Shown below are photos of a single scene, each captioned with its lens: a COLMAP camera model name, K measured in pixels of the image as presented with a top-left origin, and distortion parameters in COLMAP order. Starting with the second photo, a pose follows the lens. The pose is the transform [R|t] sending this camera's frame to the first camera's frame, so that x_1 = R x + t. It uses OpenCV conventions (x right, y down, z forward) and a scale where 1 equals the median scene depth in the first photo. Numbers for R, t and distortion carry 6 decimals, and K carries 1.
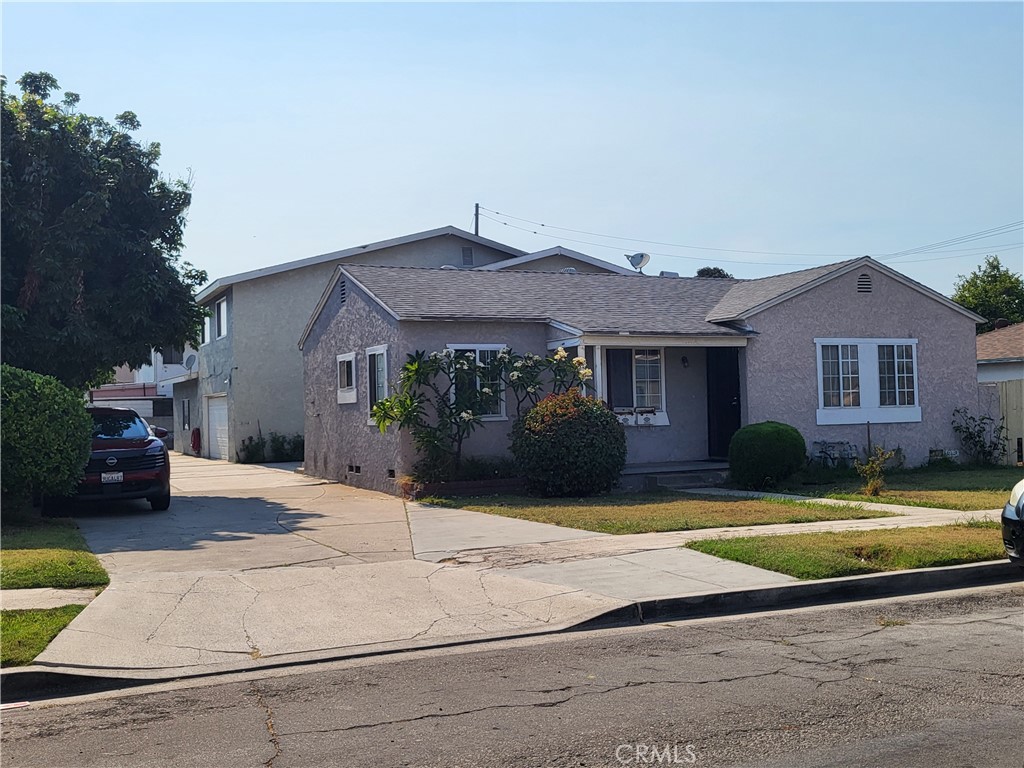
lens RADIAL K [[740.6, 0, 512.0], [0, 740.6, 384.0], [0, 0, 1]] dist [0.024781, -0.001478]
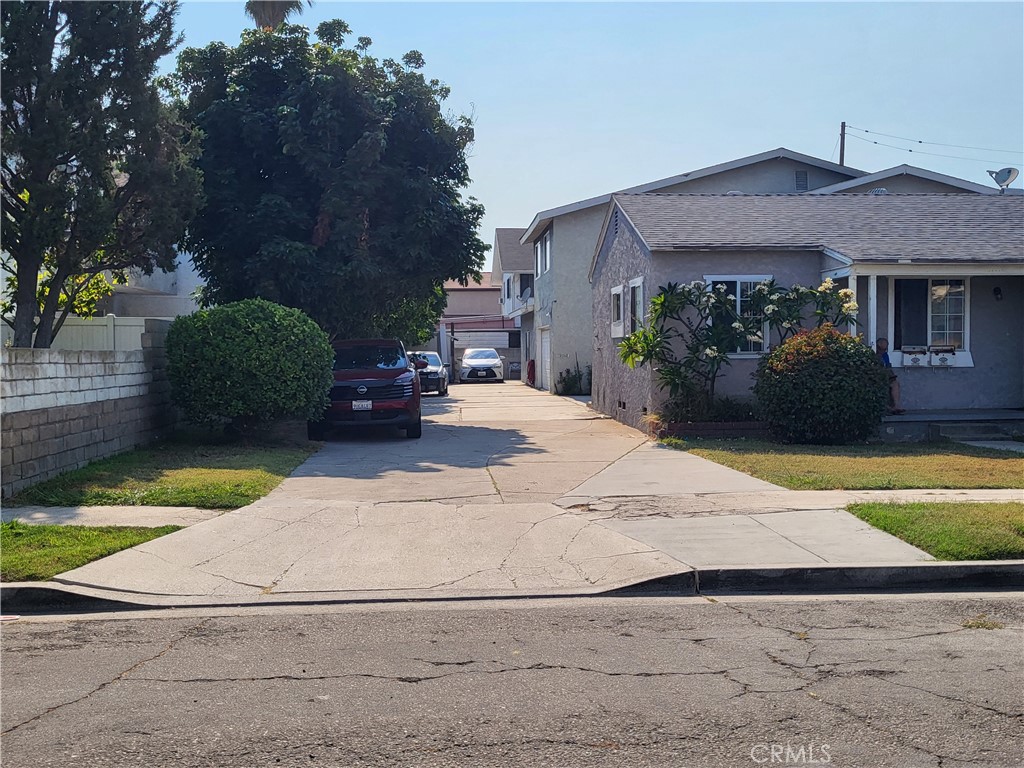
lens RADIAL K [[772.9, 0, 658.8], [0, 772.9, 360.6], [0, 0, 1]] dist [0.024855, -0.002801]
pose [[0.966826, 0.019333, -0.254704, 0.133957], [-0.005252, 0.998425, 0.055850, -0.001002], [0.255383, -0.052660, 0.965405, 0.046667]]
